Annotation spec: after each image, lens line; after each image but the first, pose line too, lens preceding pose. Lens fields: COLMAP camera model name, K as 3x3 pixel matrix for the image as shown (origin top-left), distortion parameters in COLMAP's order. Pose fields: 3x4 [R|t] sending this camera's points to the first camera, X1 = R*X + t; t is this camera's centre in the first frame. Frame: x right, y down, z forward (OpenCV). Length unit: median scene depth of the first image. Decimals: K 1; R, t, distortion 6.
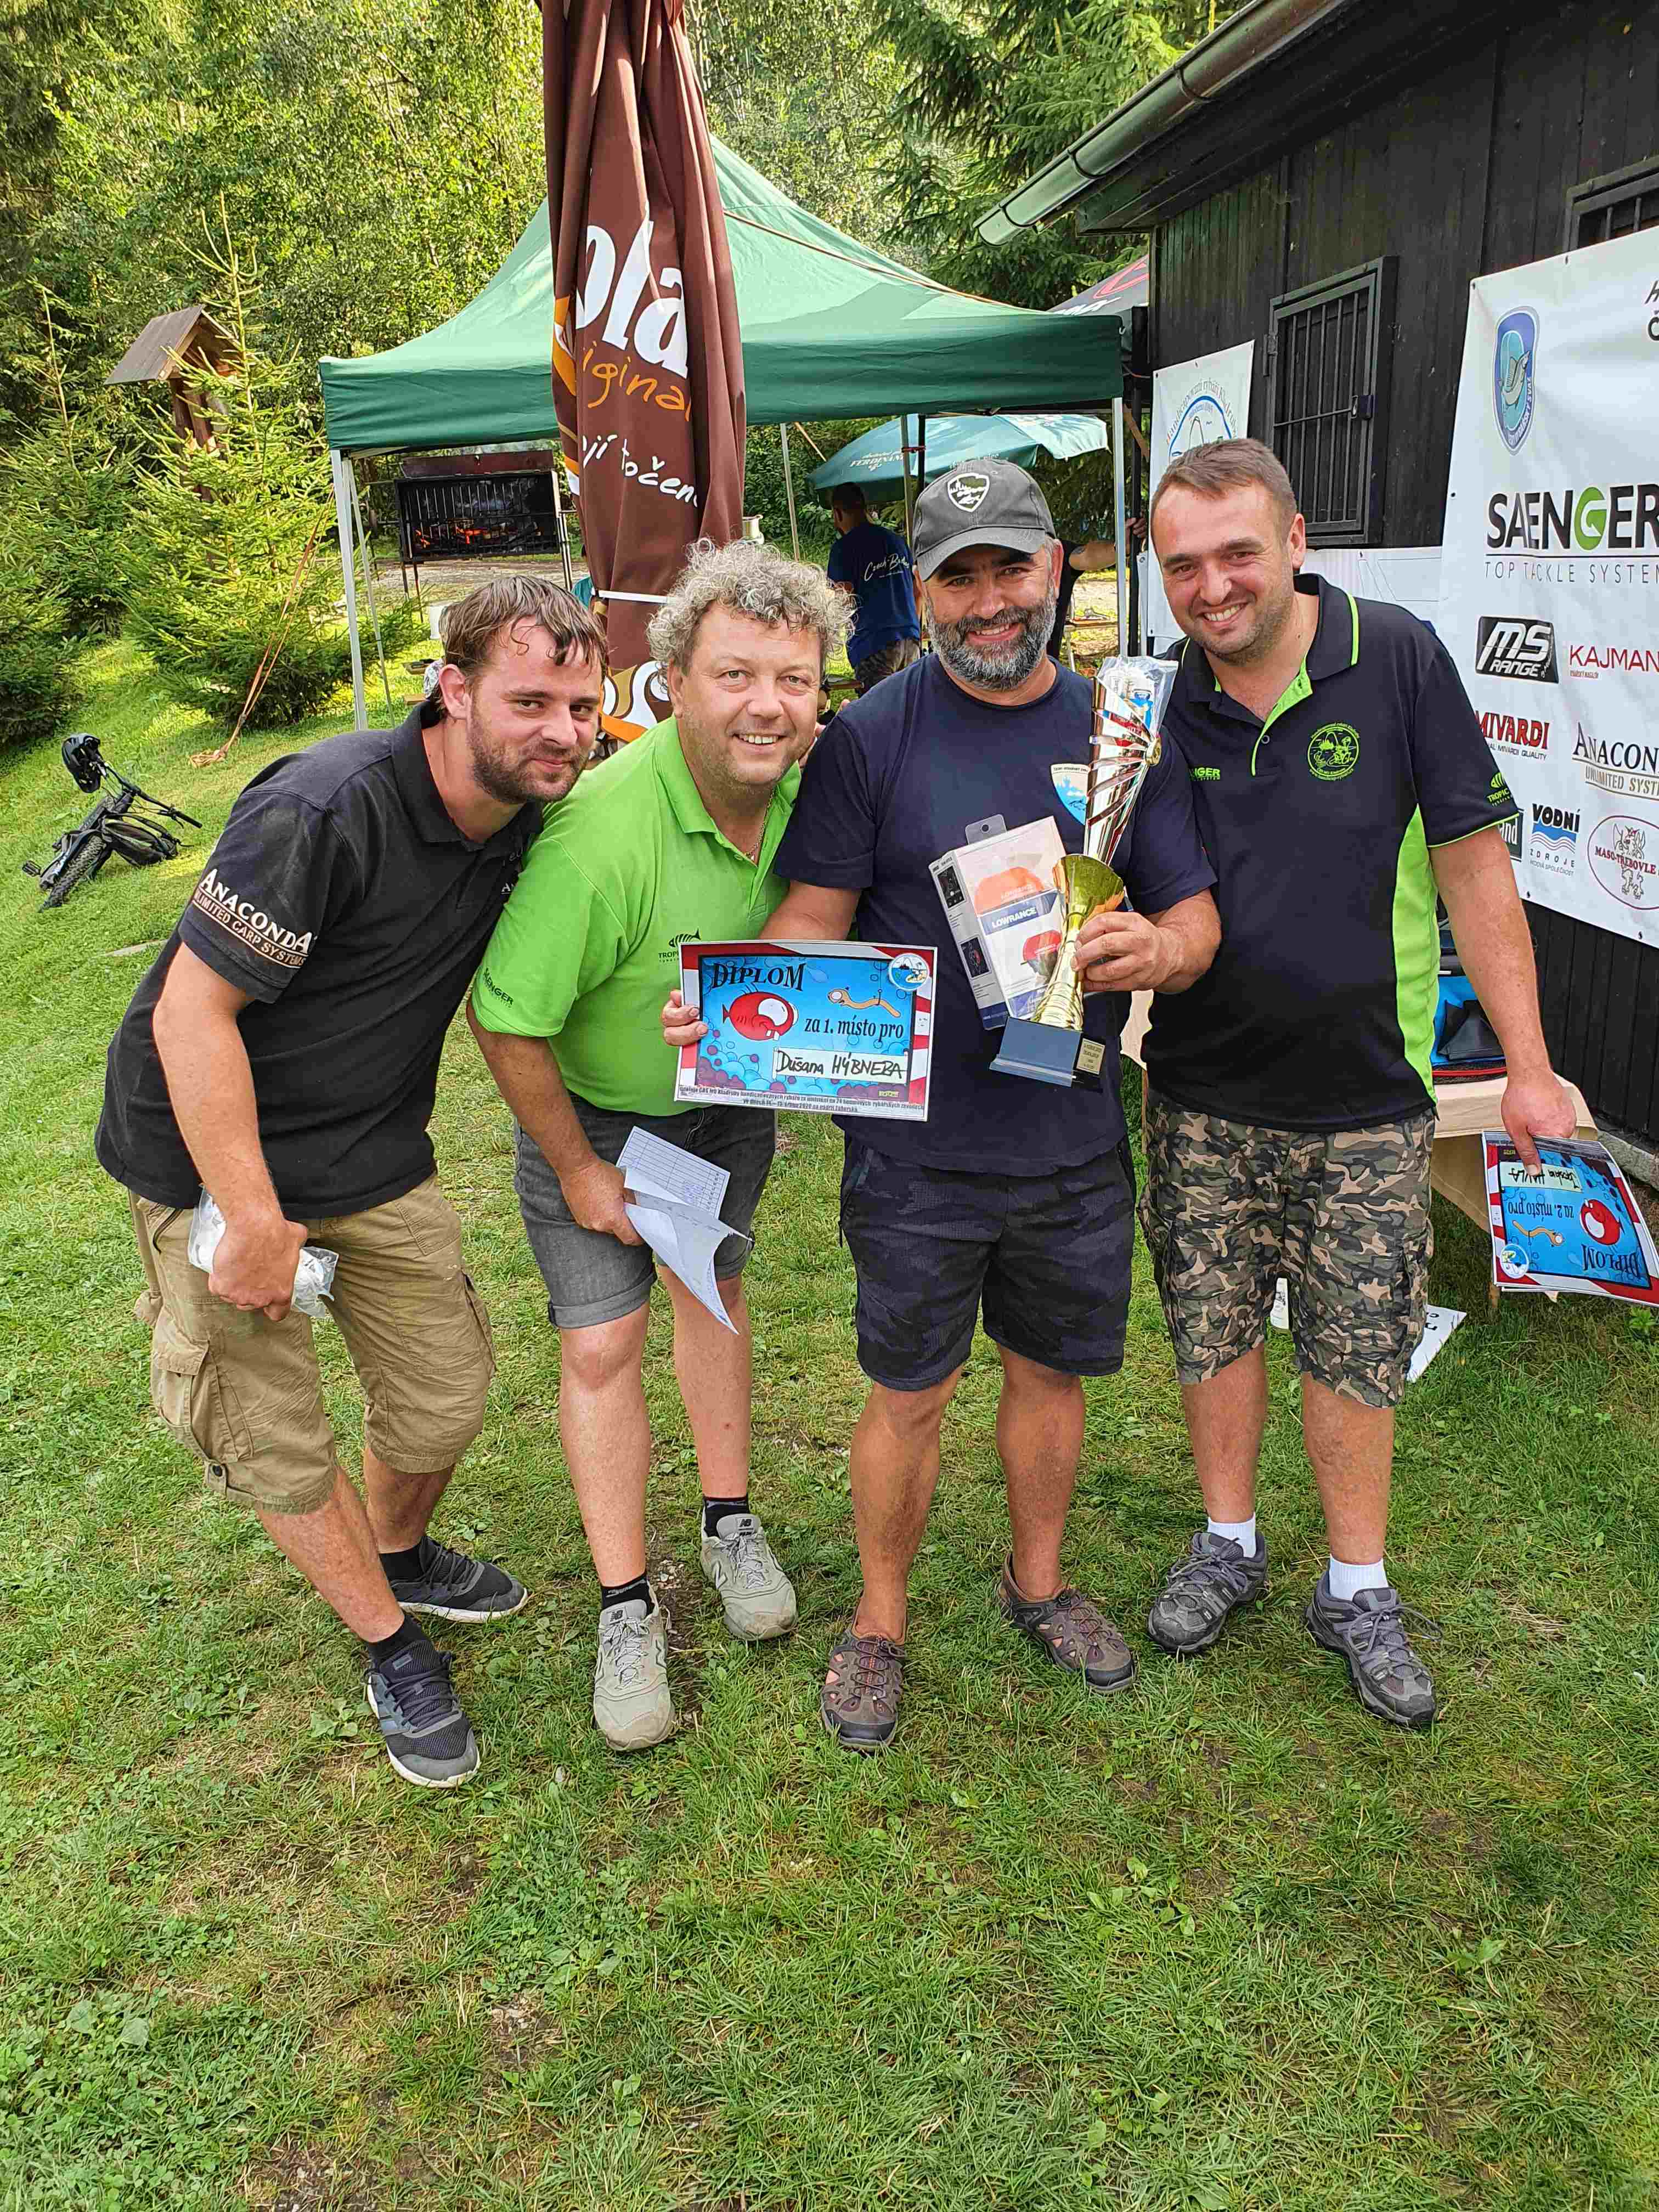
lens RADIAL K [[1743.9, 0, 829.5], [0, 1743.9, 1106.0], [0, 0, 1]] dist [-0.079901, 0.189678]
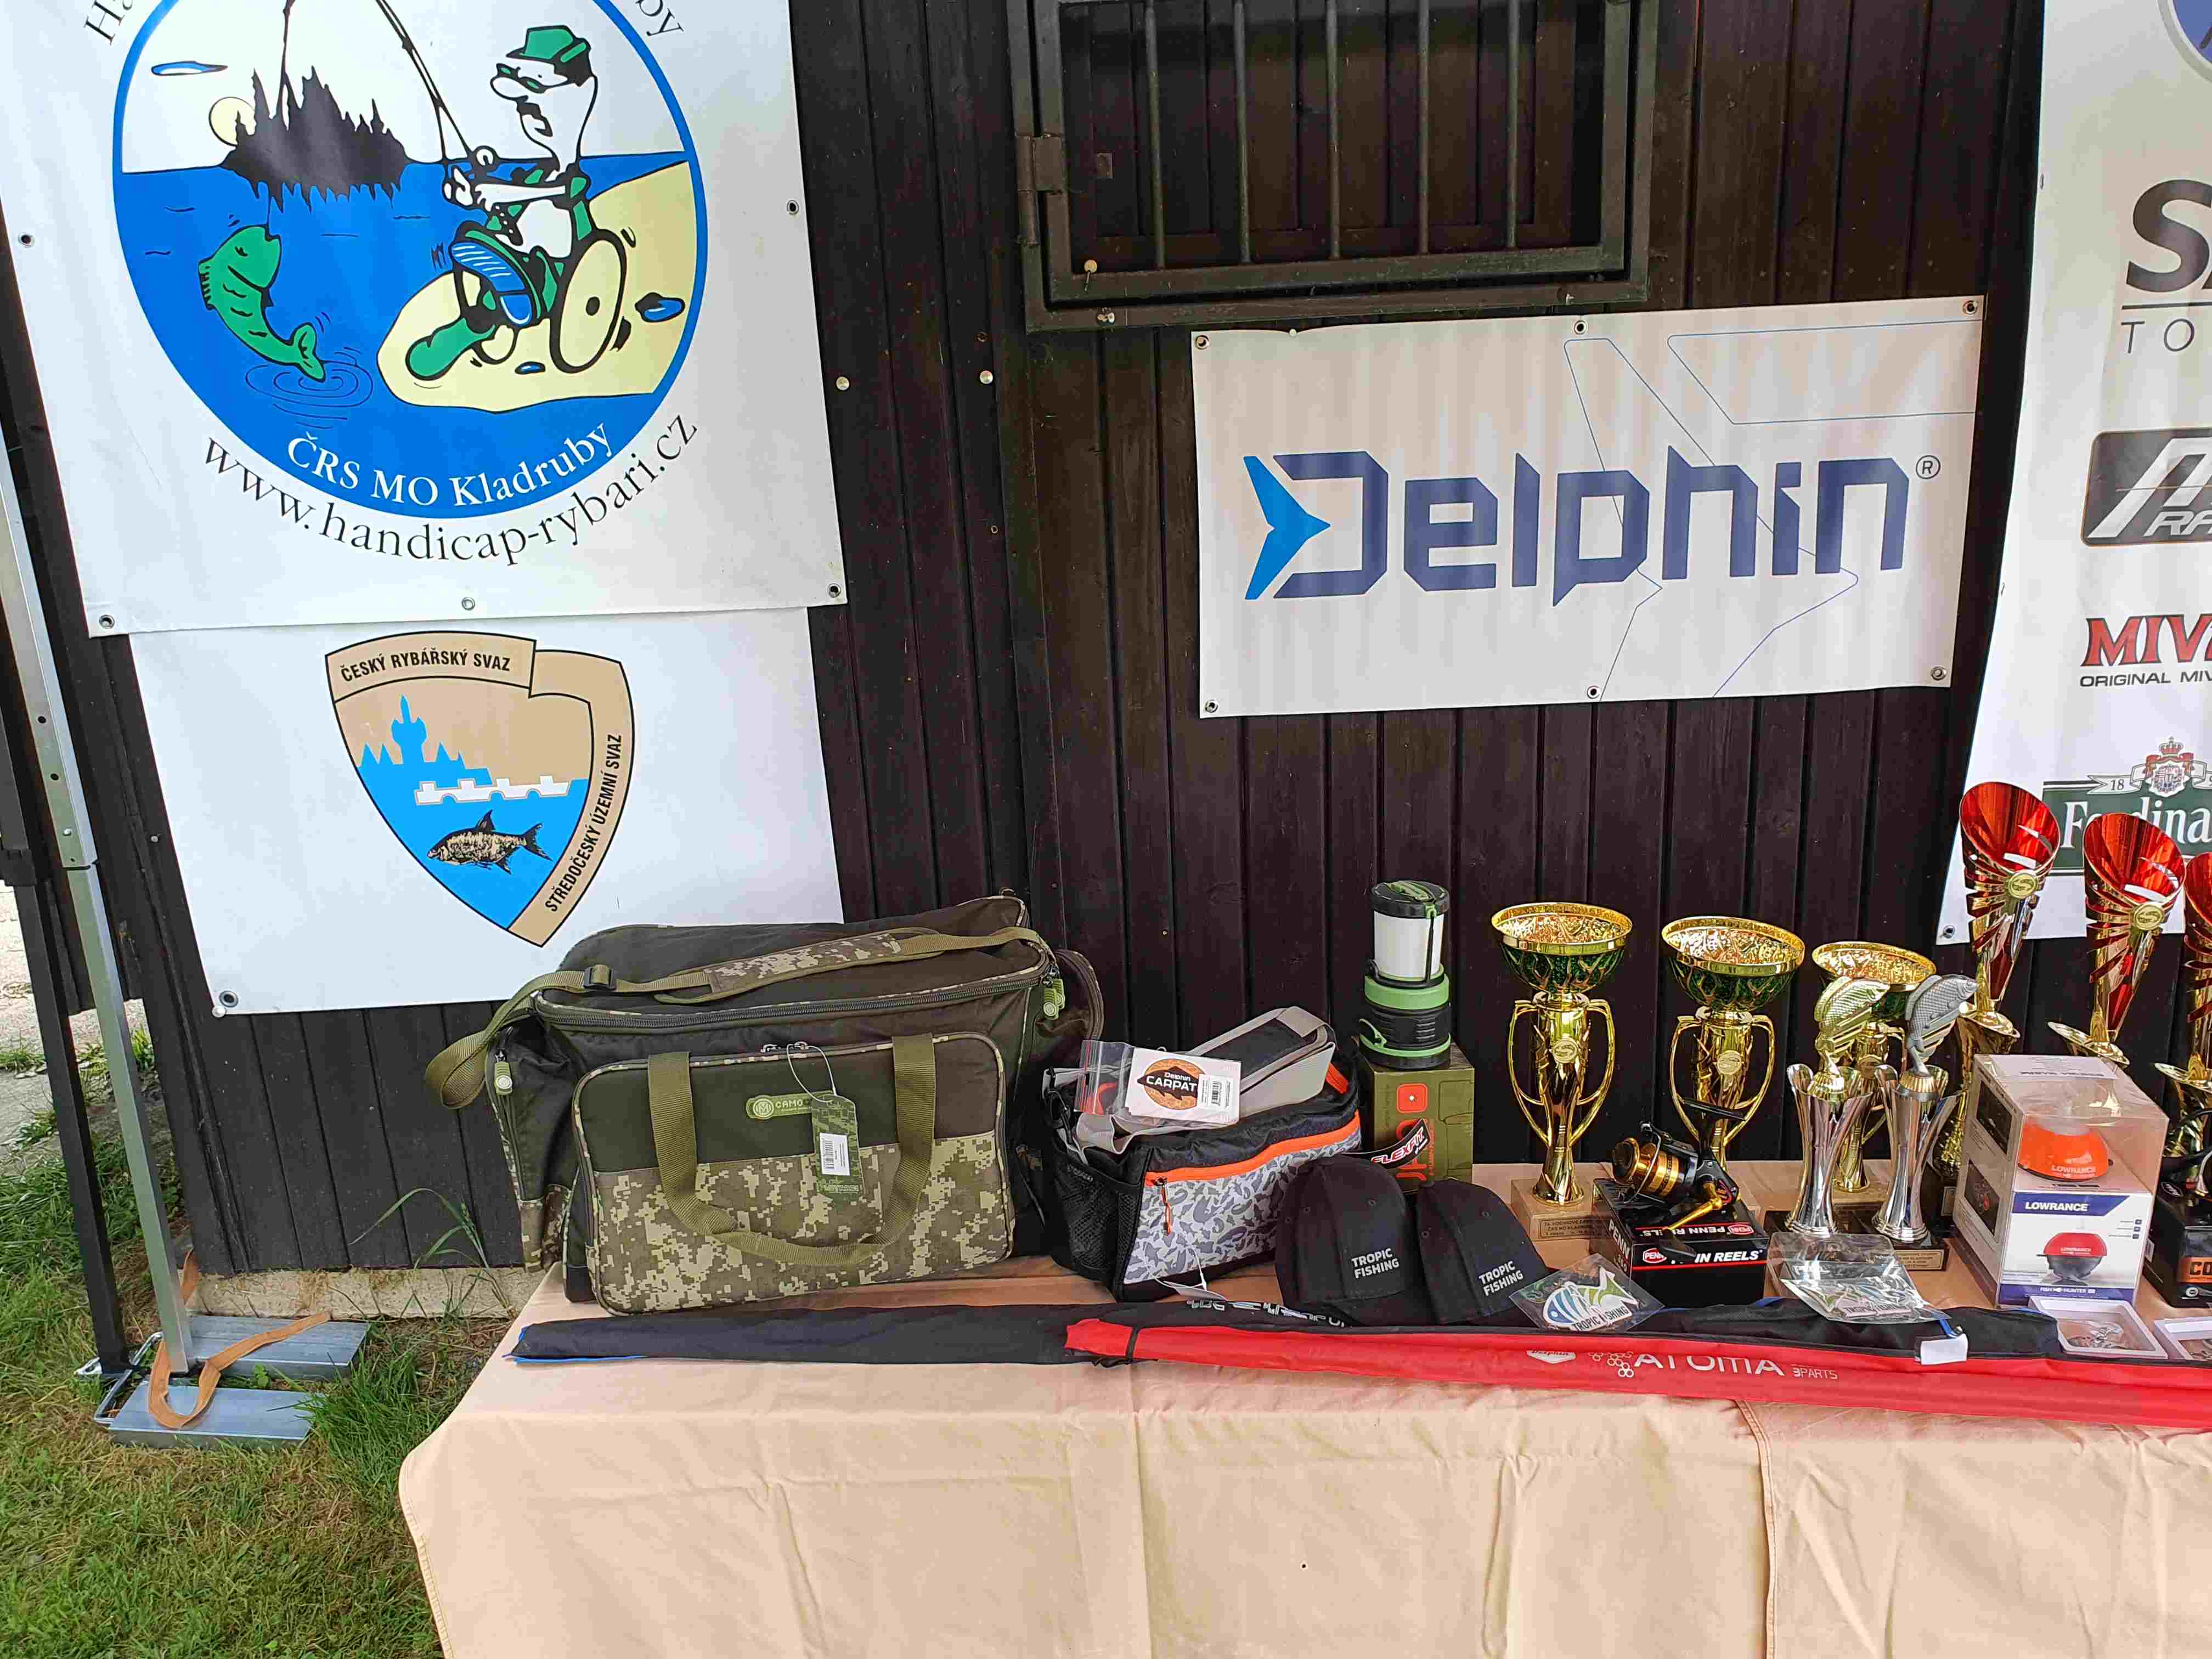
lens RADIAL K [[1741.7, 0, 1101.0], [0, 1741.7, 830.4], [0, 0, 1]] dist [0.013746, 0.006095]
pose [[0.126739, -0.247703, 0.960511, -0.138817], [0.338598, 0.920961, 0.192826, -0.317672], [-0.932356, 0.300789, 0.200593, 1.026422]]
